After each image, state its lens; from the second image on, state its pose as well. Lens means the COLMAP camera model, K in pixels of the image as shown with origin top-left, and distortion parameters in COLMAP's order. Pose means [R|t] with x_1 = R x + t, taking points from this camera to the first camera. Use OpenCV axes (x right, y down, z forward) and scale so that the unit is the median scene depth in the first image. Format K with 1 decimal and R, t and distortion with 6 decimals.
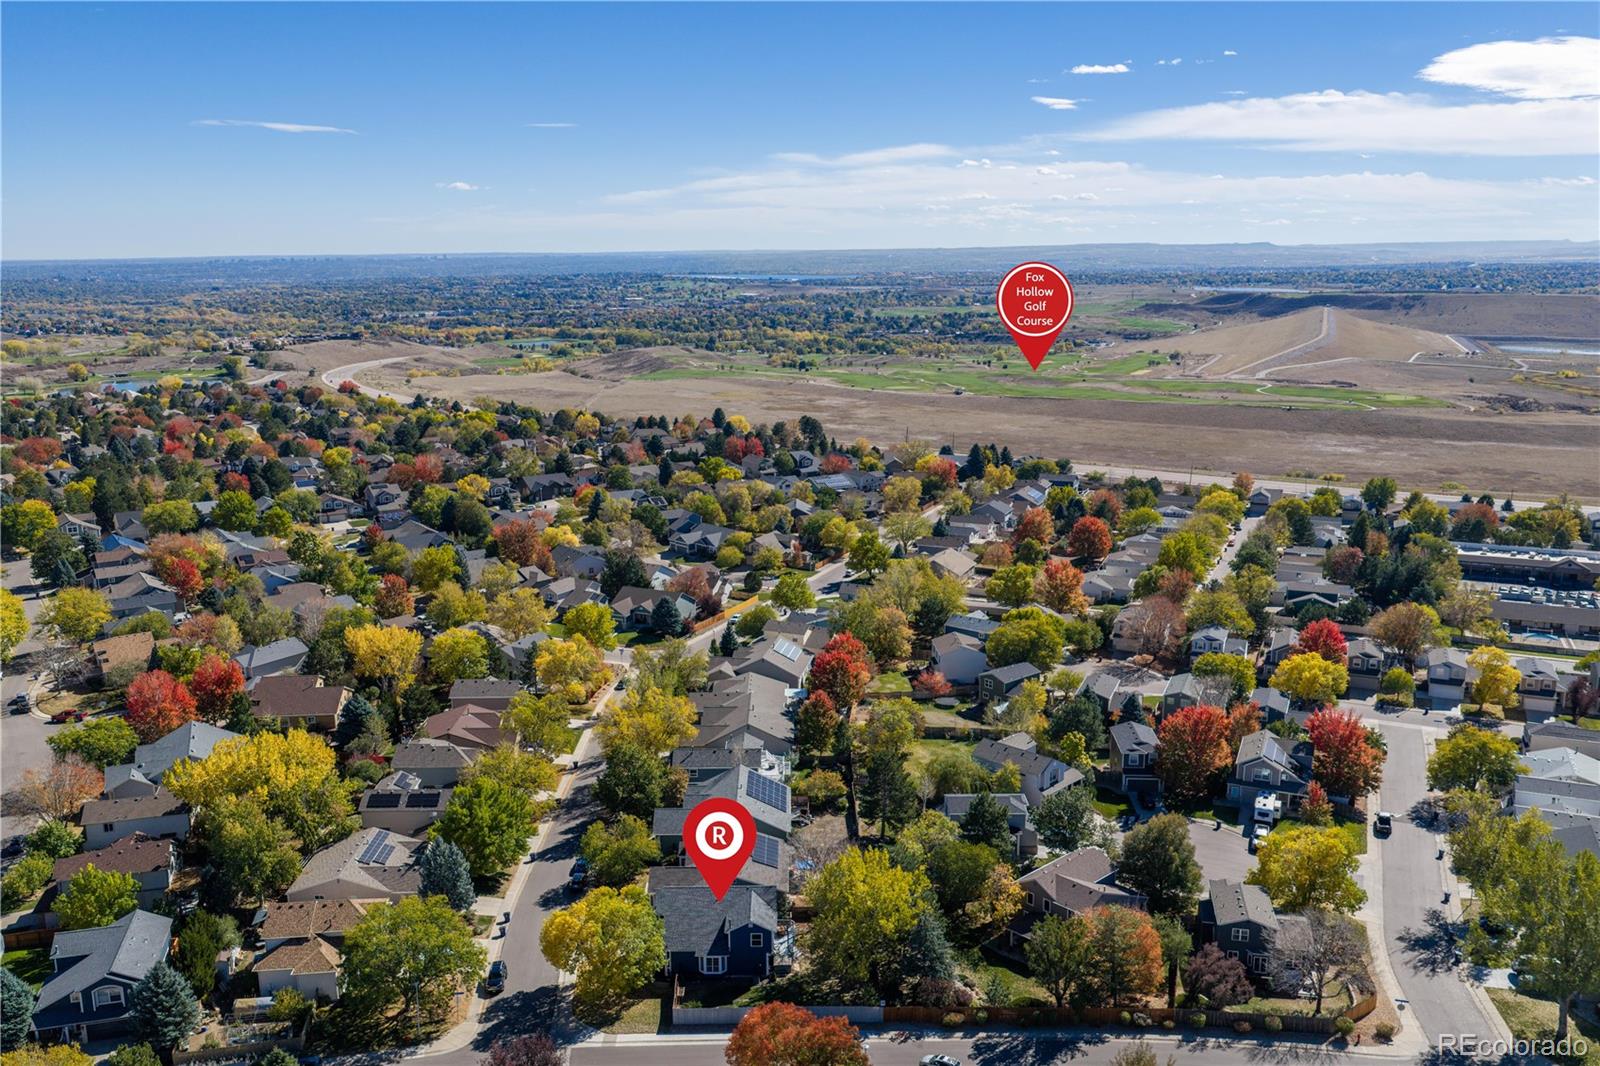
lens RADIAL K [[1324.3, 0, 807.5], [0, 1324.3, 529.4], [0, 0, 1]] dist [0.000851, -0.004692]
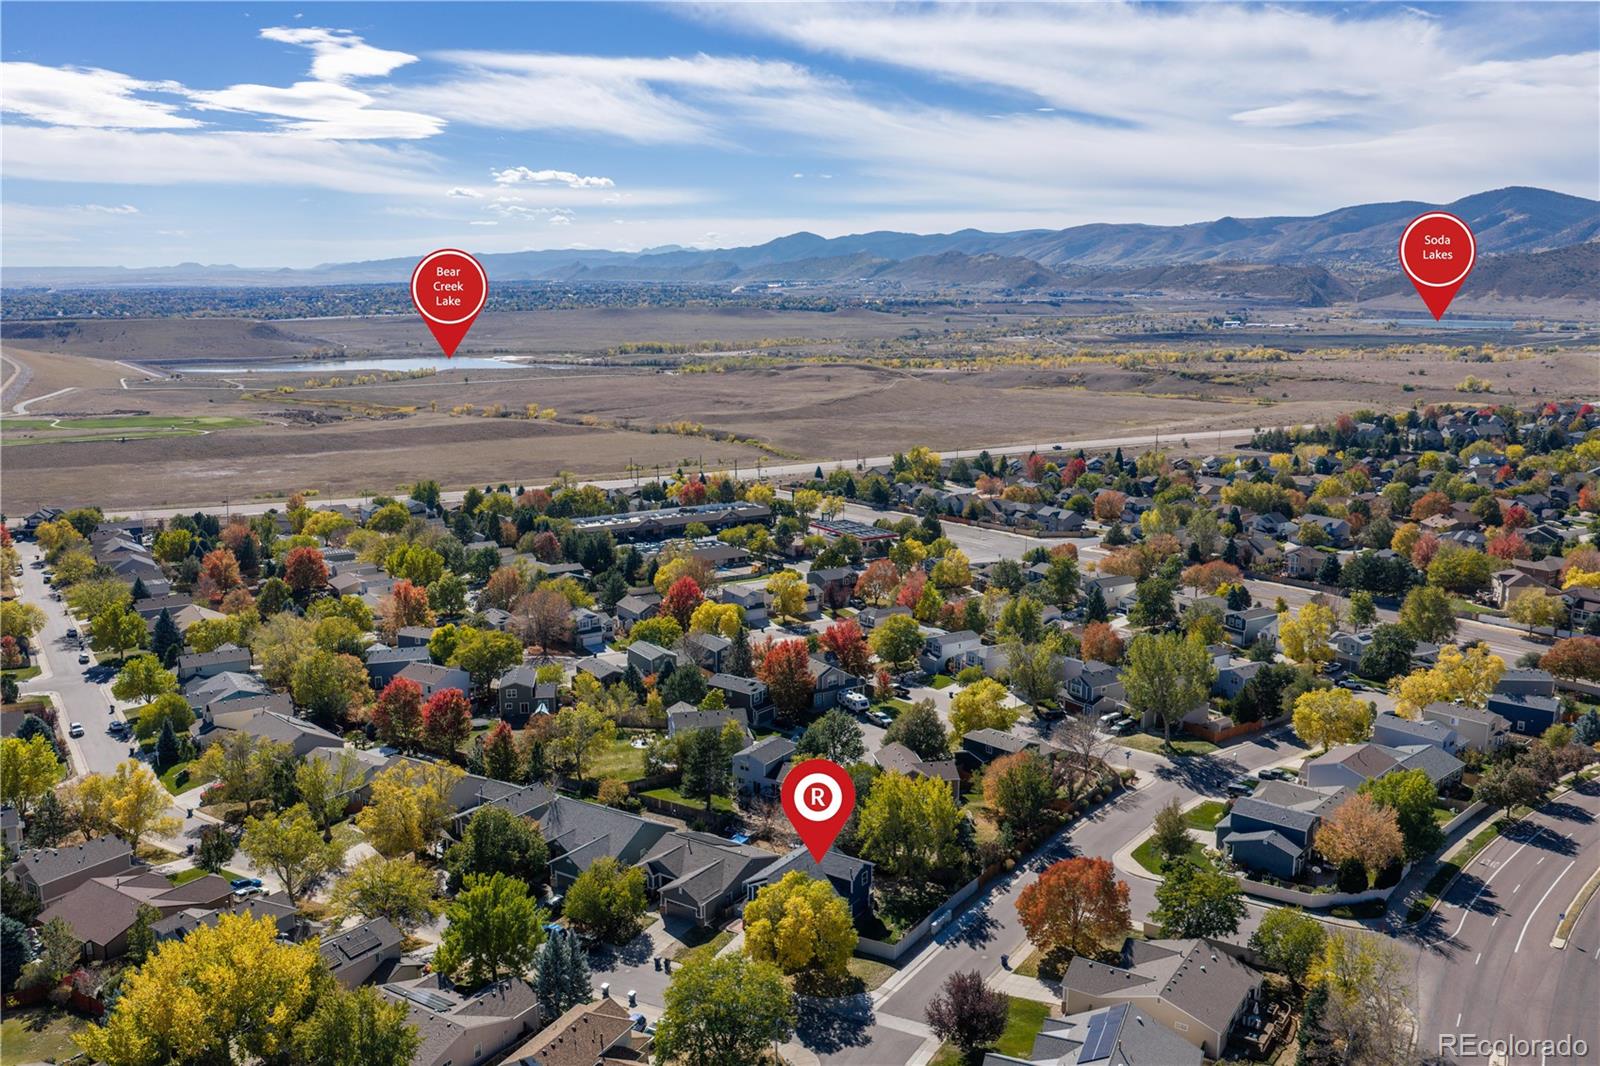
lens RADIAL K [[1324.3, 0, 802.5], [0, 1324.3, 539.3], [0, 0, 1]] dist [0.000851, -0.004692]
pose [[0.560000, -0.155629, 0.813745, -0.087604], [0.165183, 0.983452, 0.074410, -0.006357], [-0.811859, 0.092747, 0.576440, 0.033581]]
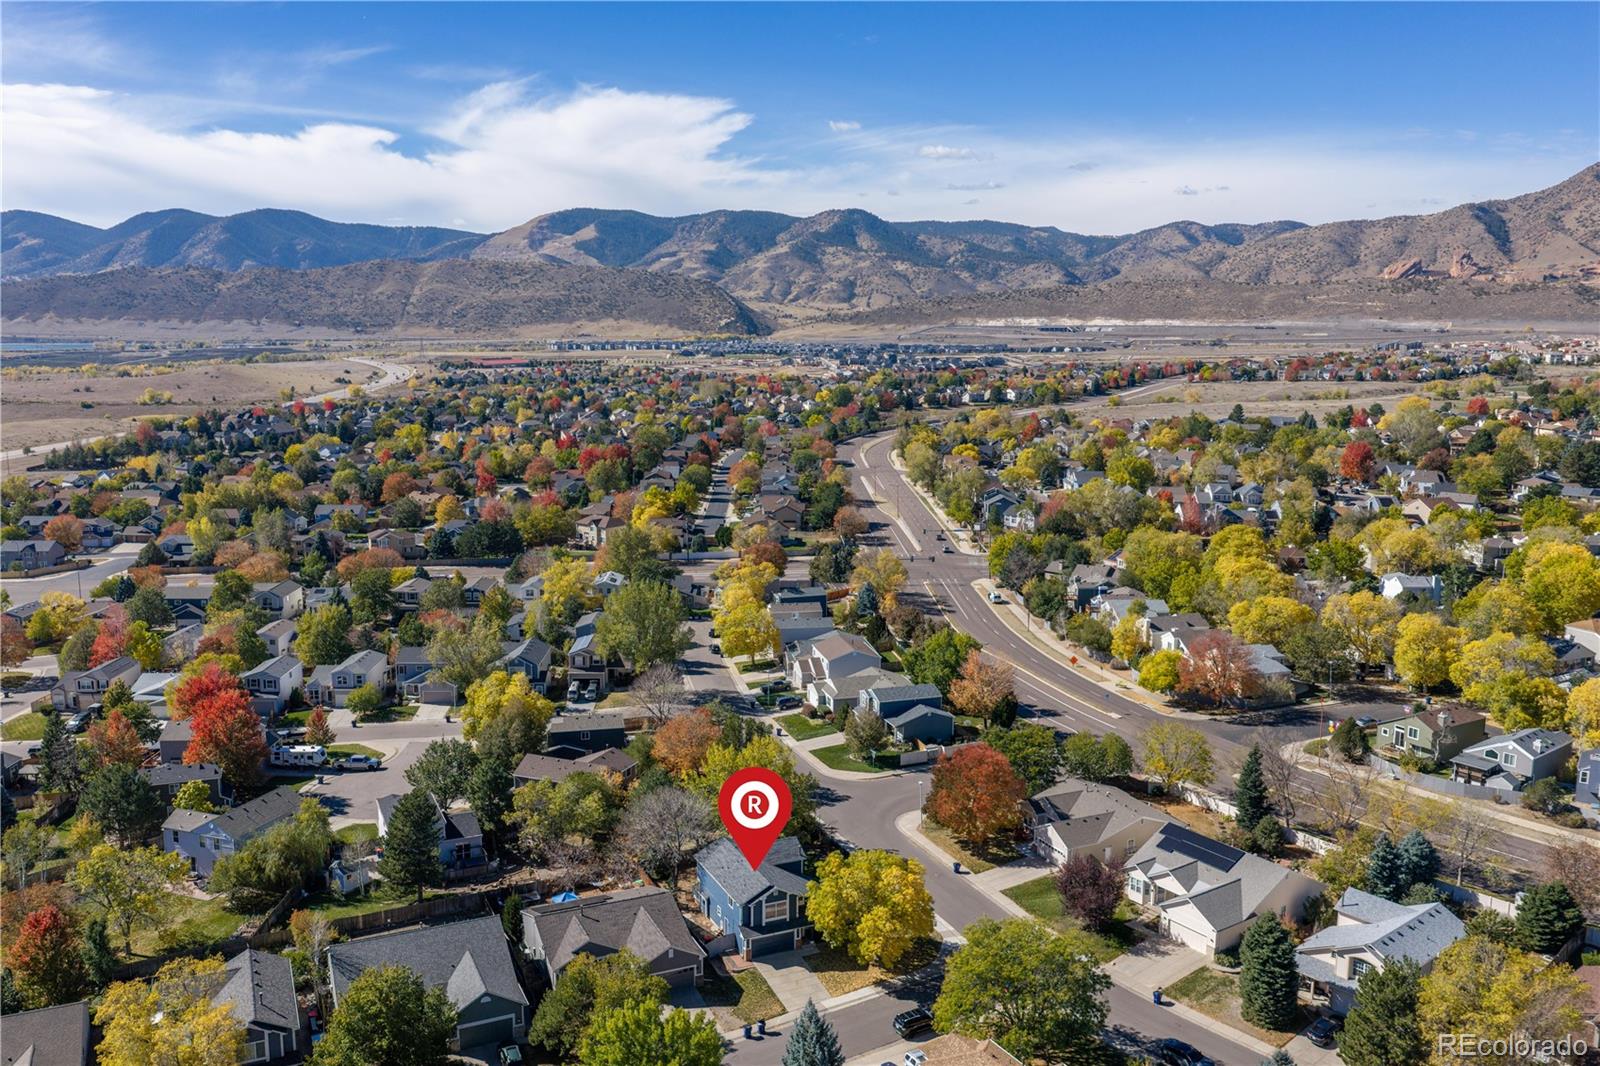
lens RADIAL K [[1324.3, 0, 799.0], [0, 1324.3, 529.7], [0, 0, 1]] dist [0.000851, -0.004692]
pose [[-0.423848, -0.143913, 0.894227, -0.082244], [0.179539, 0.954355, 0.238688, -0.015022], [-0.887760, 0.261716, -0.378664, 0.123606]]
